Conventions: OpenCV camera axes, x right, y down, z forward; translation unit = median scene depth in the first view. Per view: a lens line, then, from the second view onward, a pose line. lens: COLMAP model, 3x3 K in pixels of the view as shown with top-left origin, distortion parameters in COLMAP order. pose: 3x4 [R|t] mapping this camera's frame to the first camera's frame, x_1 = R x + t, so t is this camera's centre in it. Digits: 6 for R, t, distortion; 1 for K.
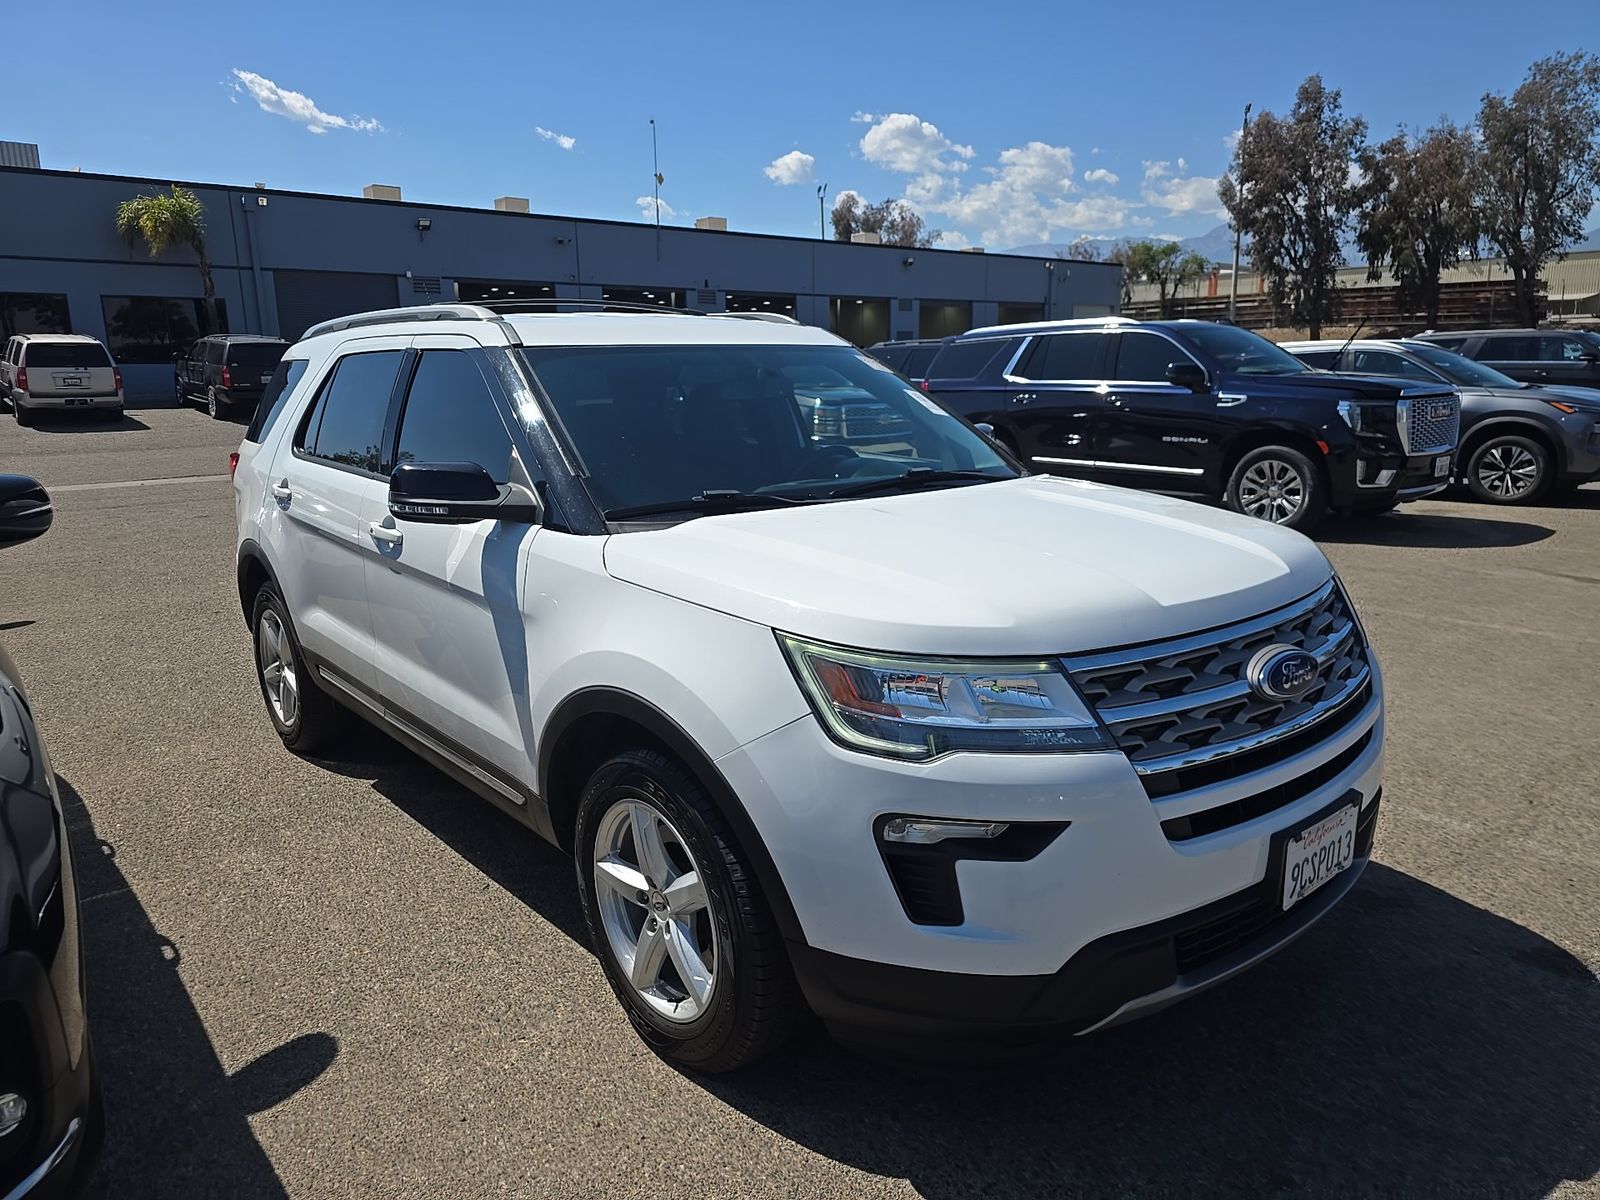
lens RADIAL K [[1068.1, 0, 806.9], [0, 1068.1, 597.3], [0, 0, 1]] dist [0.023940, -0.016227]
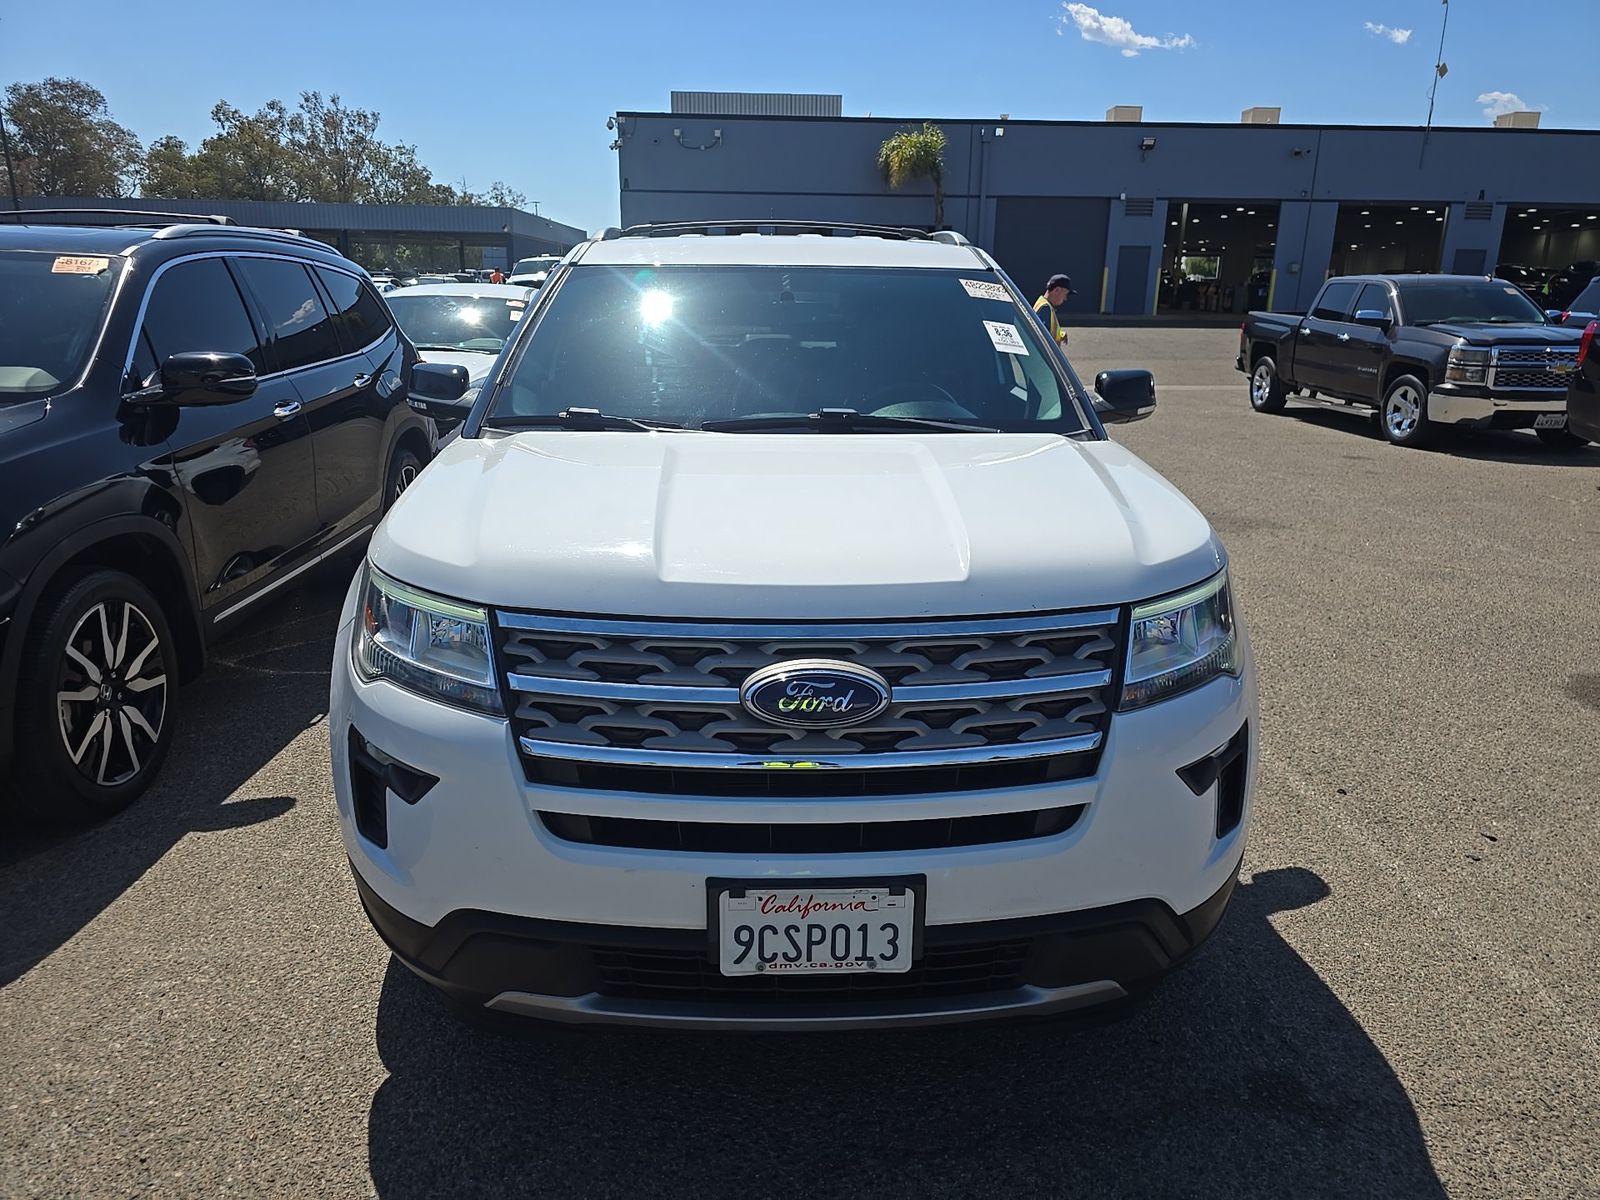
lens RADIAL K [[1068.1, 0, 806.9], [0, 1068.1, 597.3], [0, 0, 1]] dist [0.023940, -0.016227]
pose [[0.792047, 0.186334, -0.581328, 0.467563], [-0.147806, 0.982478, 0.113533, -0.045945], [0.592297, -0.004000, 0.805710, 0.198621]]
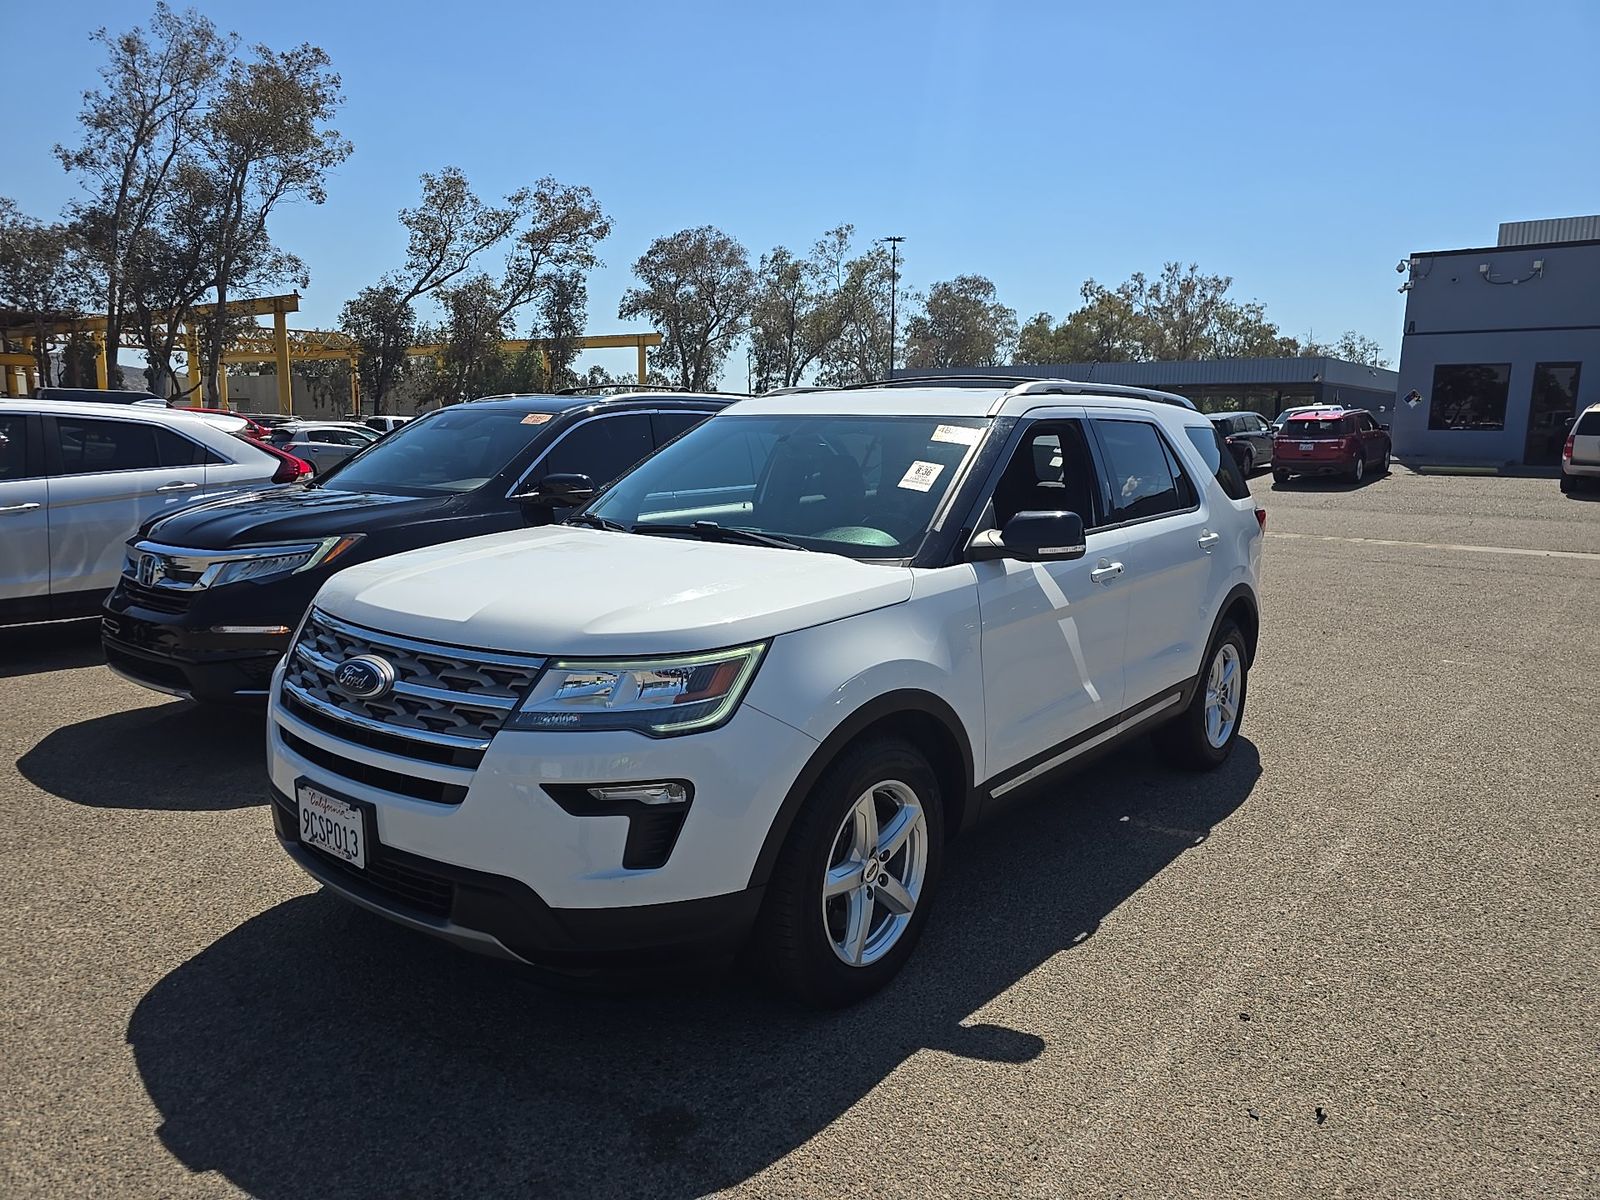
lens RADIAL K [[1068.1, 0, 806.9], [0, 1068.1, 597.3], [0, 0, 1]] dist [0.023940, -0.016227]
pose [[0.198348, 0.163757, -0.966355, 0.916829], [-0.220833, 0.968059, 0.118719, -0.147044], [0.954930, 0.189856, 0.228176, 0.633245]]
